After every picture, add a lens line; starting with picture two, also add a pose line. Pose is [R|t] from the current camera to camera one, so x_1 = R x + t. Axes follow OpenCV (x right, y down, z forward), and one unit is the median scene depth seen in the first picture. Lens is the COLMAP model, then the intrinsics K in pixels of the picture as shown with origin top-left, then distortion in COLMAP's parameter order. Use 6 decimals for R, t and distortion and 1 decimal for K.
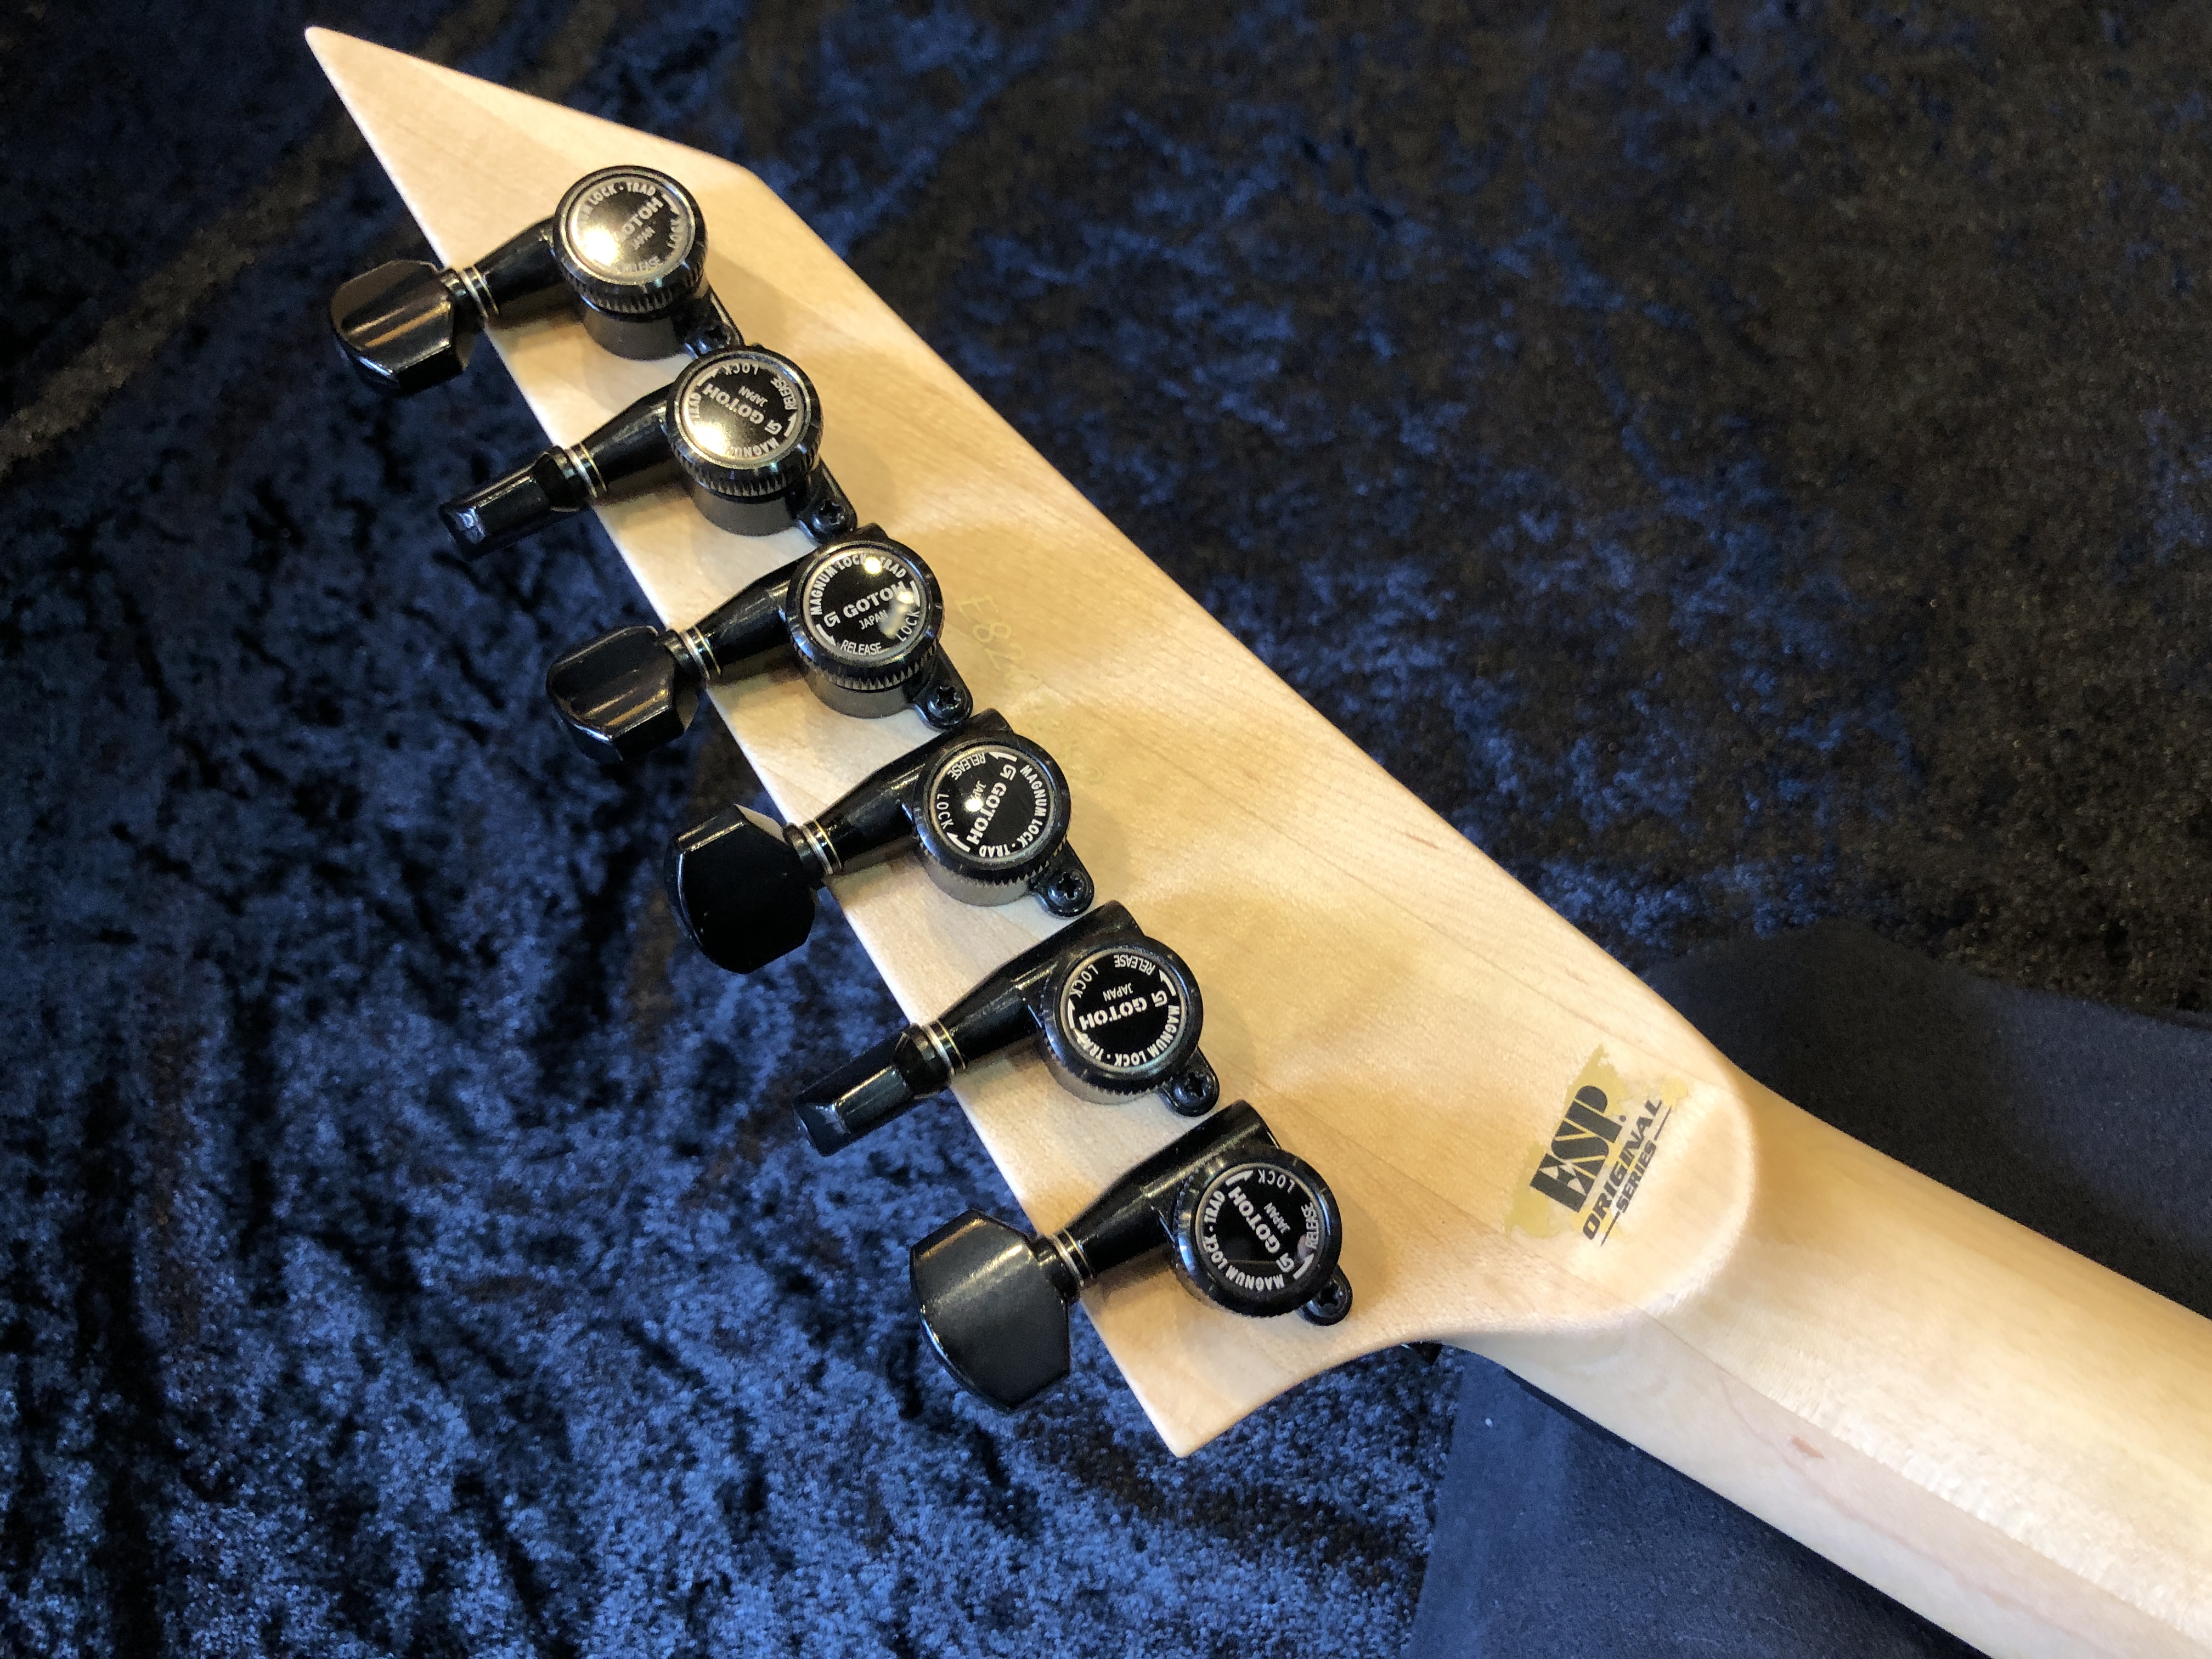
lens RADIAL K [[1742.0, 0, 1106.0], [0, 1742.0, 829.5], [0, 0, 1]] dist [-0.018758, 0.004866]
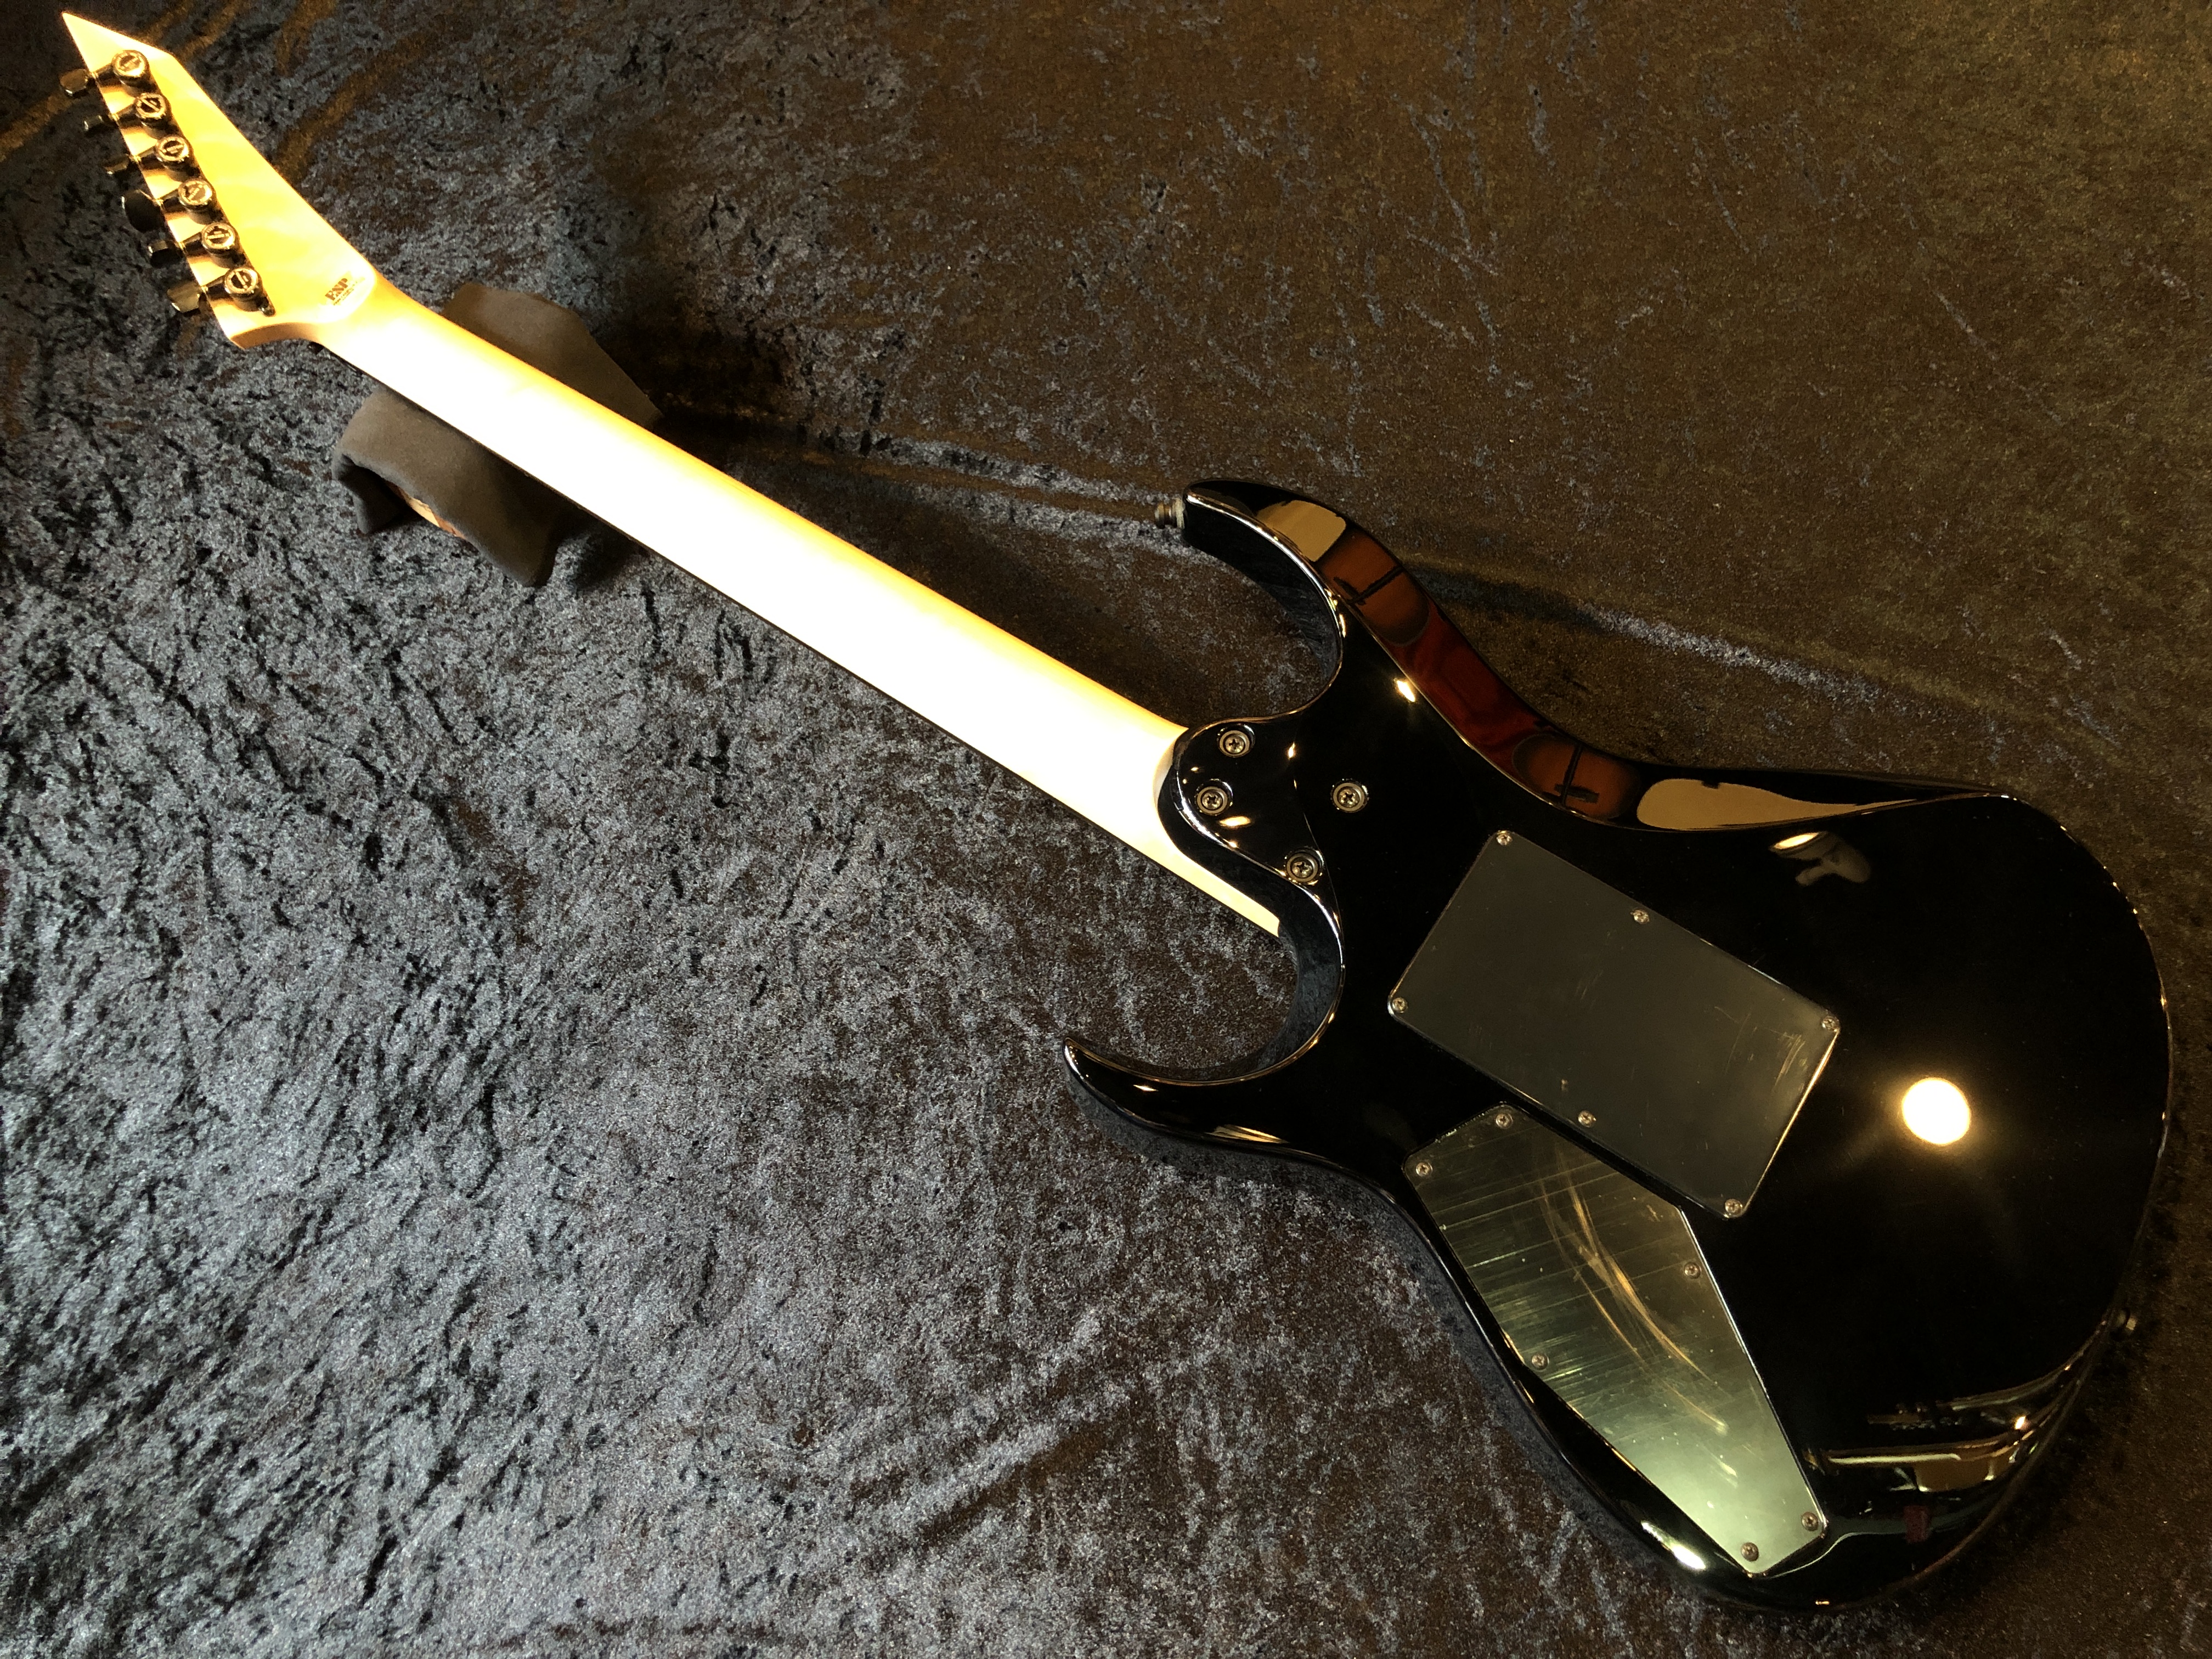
lens RADIAL K [[1742.0, 0, 1106.0], [0, 1742.0, 829.5], [0, 0, 1]] dist [-0.018758, 0.004866]
pose [[0.998274, 0.046191, 0.036279, 1.313251], [-0.045760, 0.998873, -0.012617, 0.945937], [-0.036821, 0.010935, 0.999262, -2.112466]]
